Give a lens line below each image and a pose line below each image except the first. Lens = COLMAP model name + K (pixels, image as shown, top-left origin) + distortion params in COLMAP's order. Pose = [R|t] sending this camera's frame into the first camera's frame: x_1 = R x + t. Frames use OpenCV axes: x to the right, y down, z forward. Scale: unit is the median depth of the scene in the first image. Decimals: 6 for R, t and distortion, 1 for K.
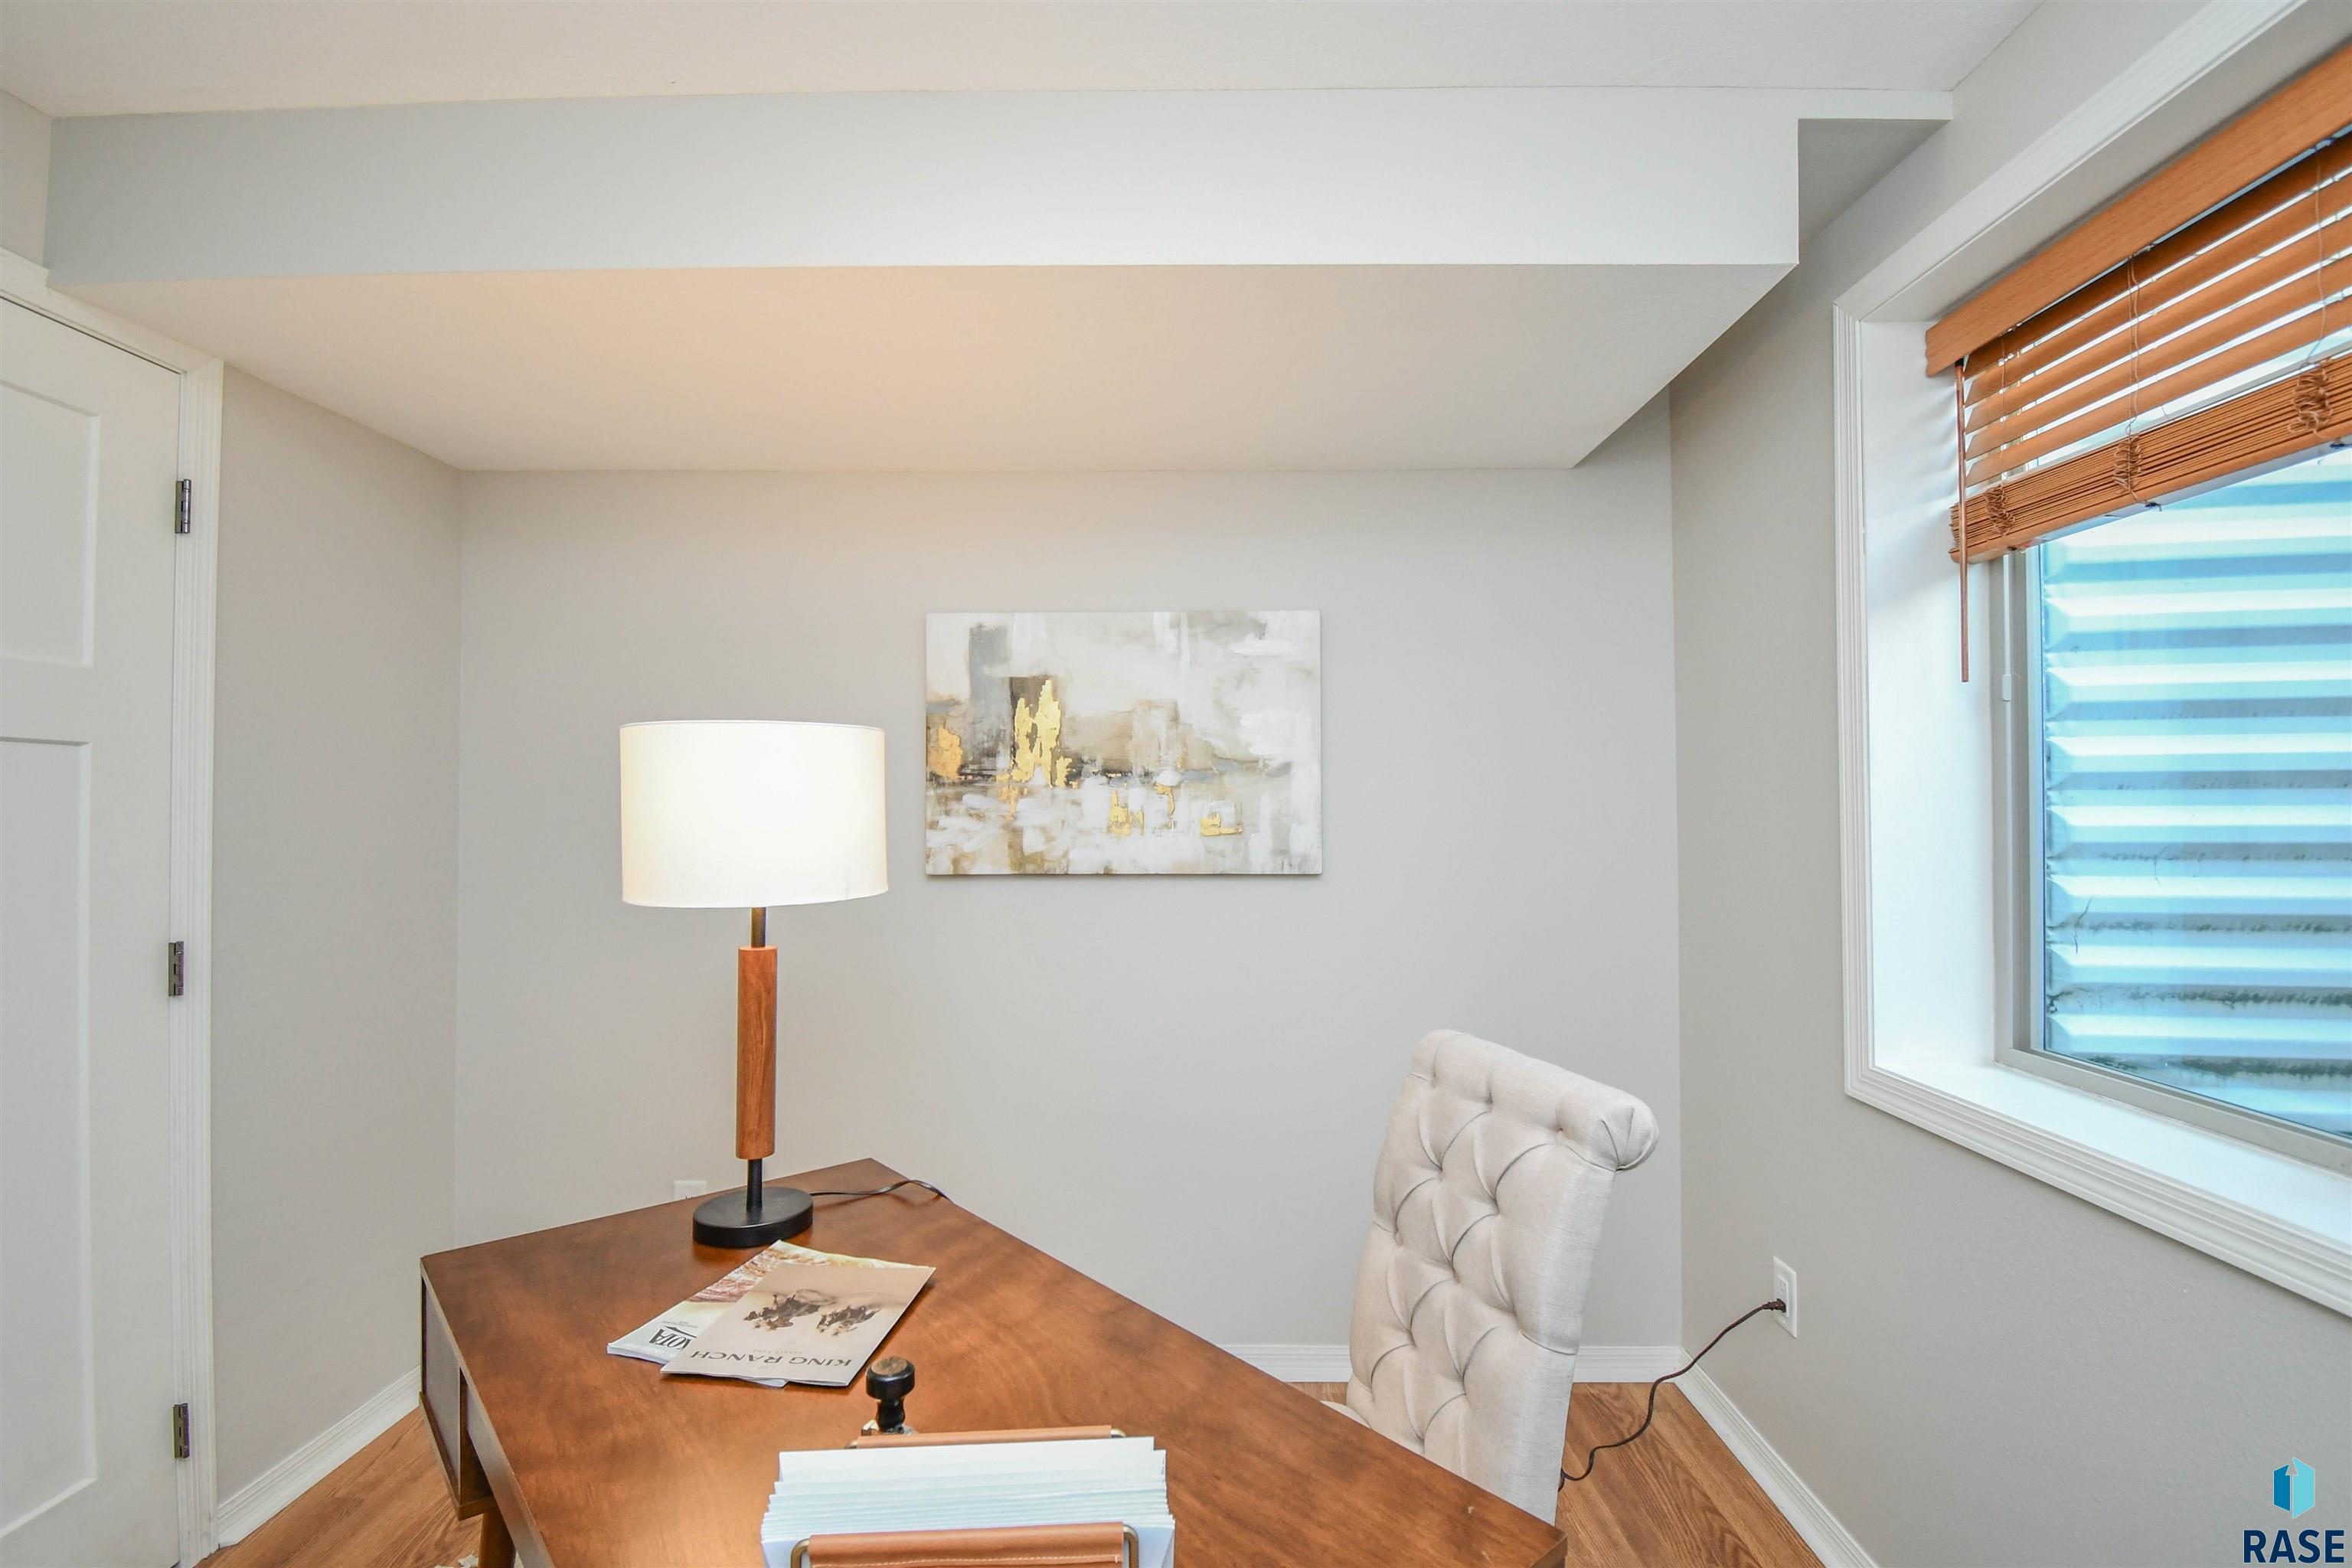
lens RADIAL K [[1084.3, 0, 1176.0], [0, 1084.3, 784.0], [0, 0, 1]] dist [0.014723, -0.026950]
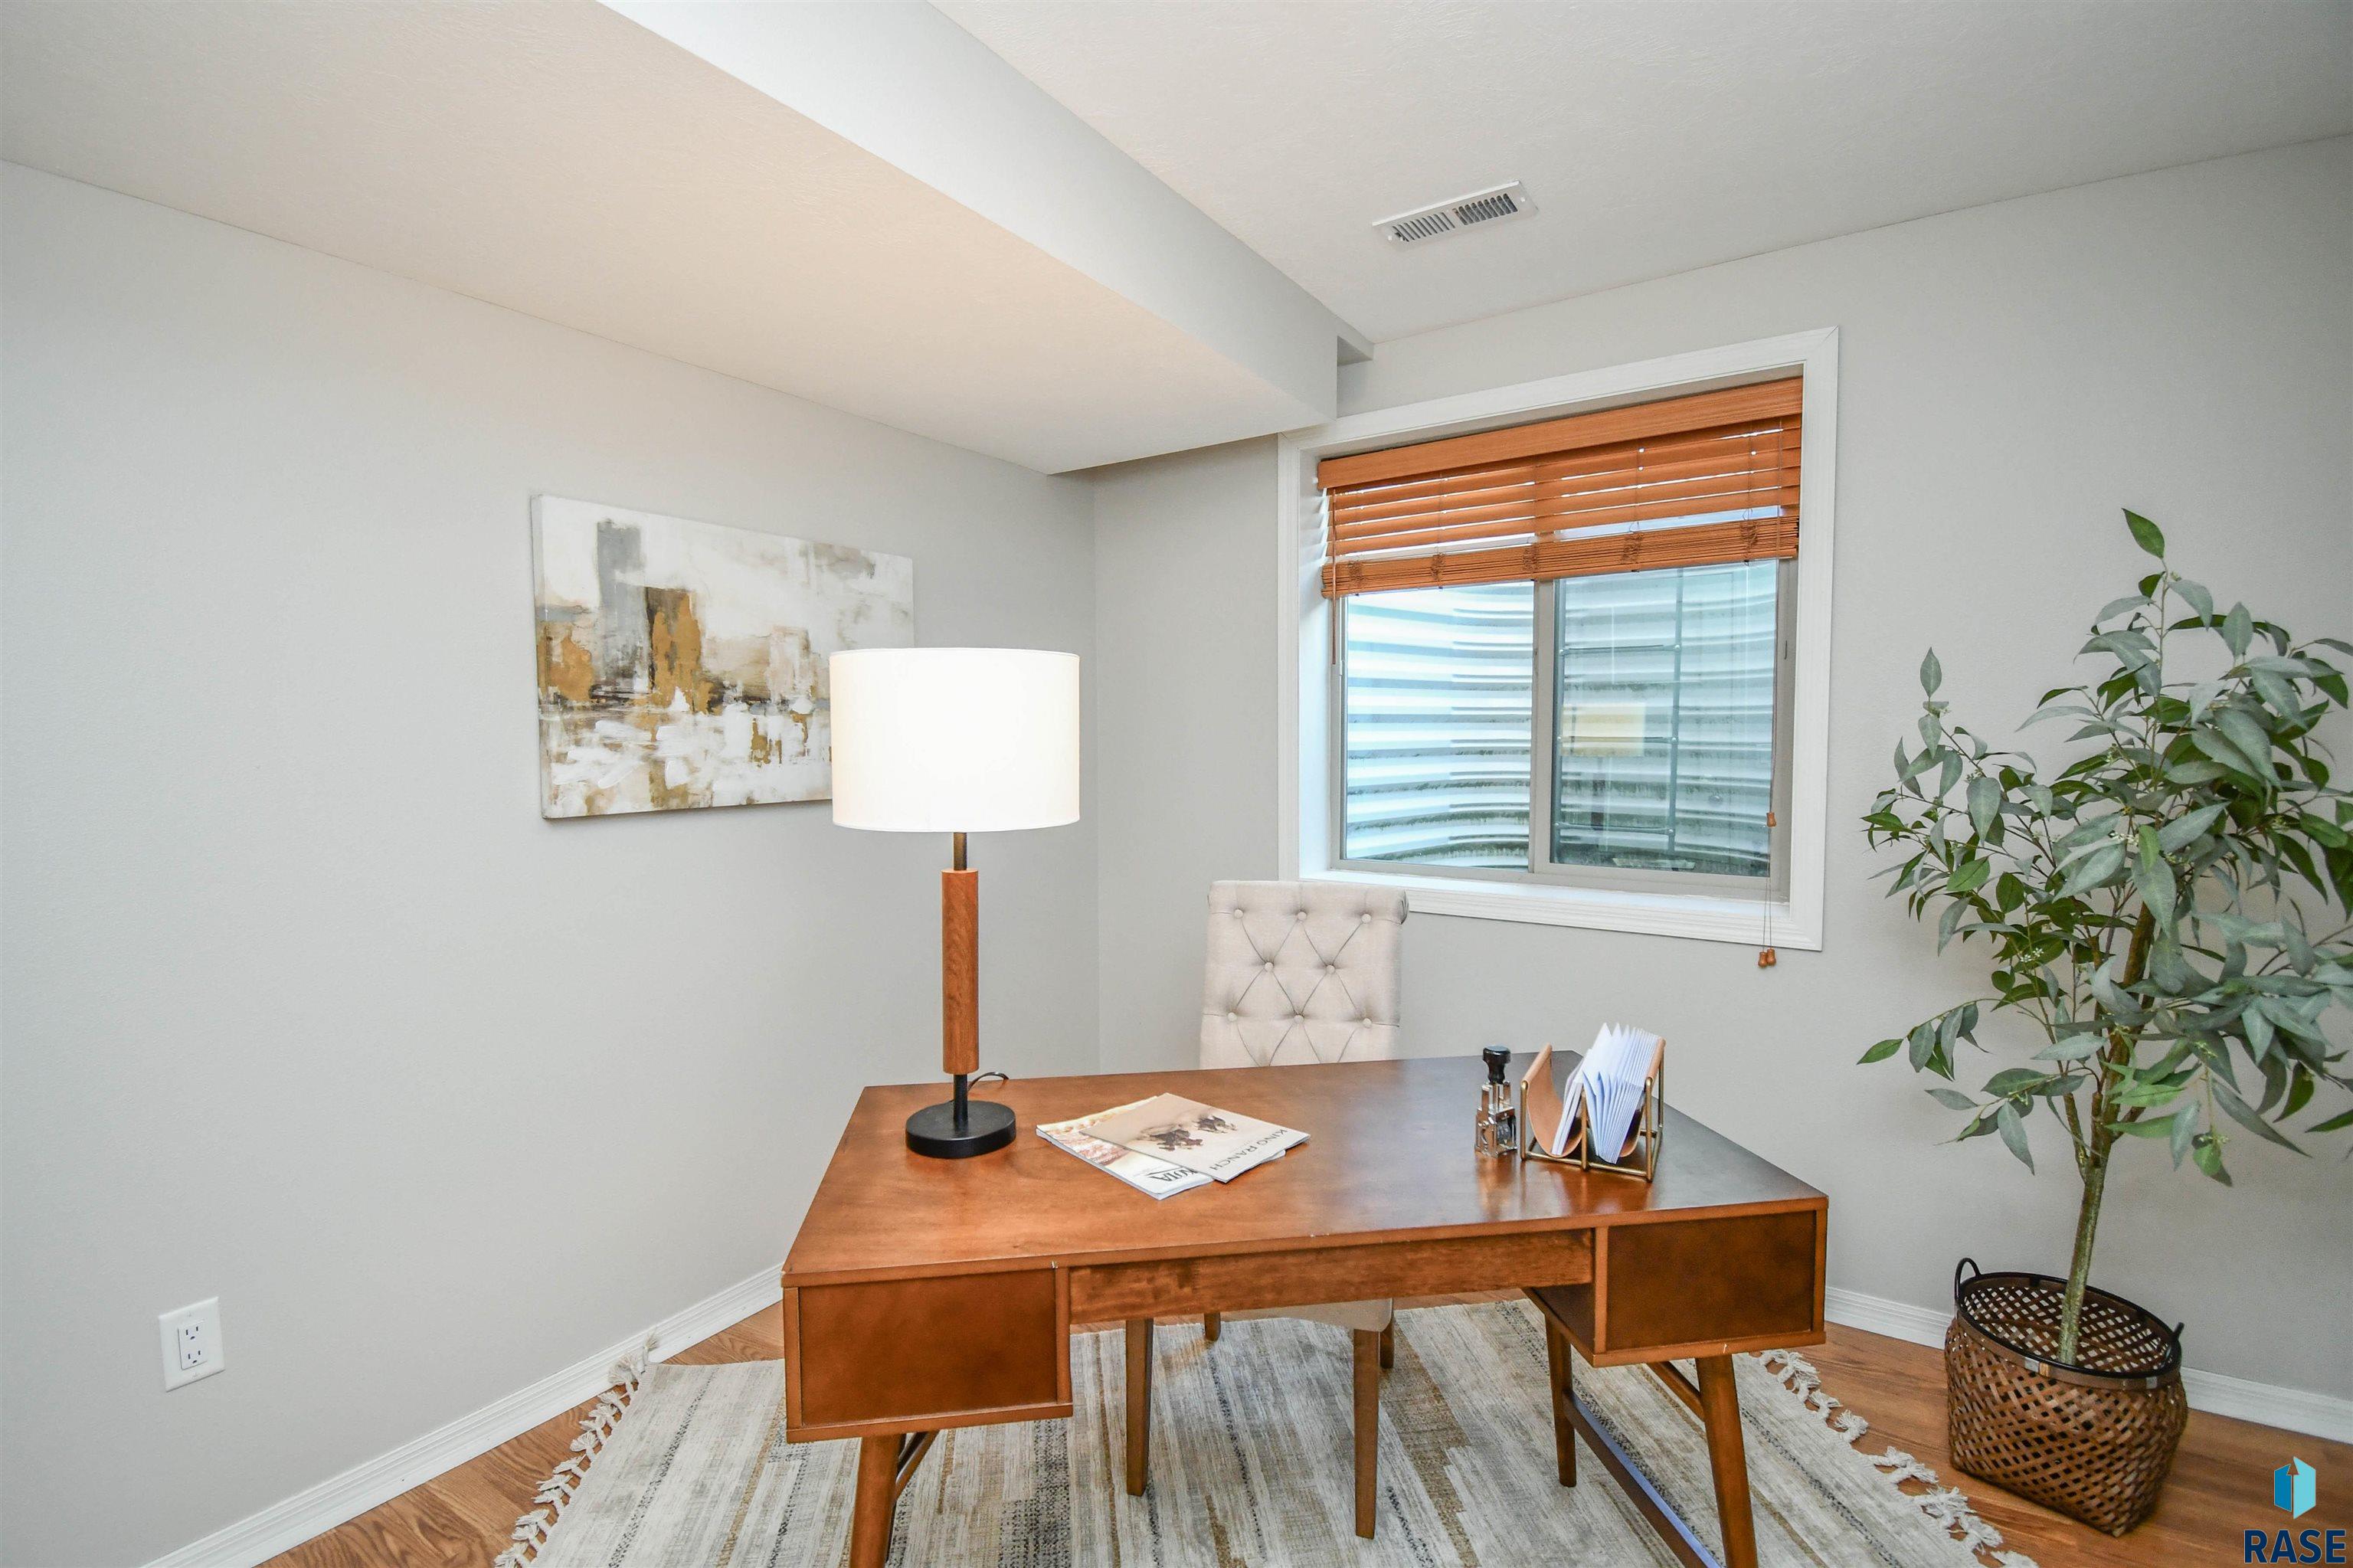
lens RADIAL K [[1043.4, 0, 1182.8], [0, 1043.4, 785.2], [0, 0, 1]] dist [0.020815, -0.023176]
pose [[0.539640, -0.044486, 0.840720, -0.637893], [-0.012865, 0.998051, 0.061068, 0.003993], [-0.841798, -0.043770, 0.538016, 0.173982]]
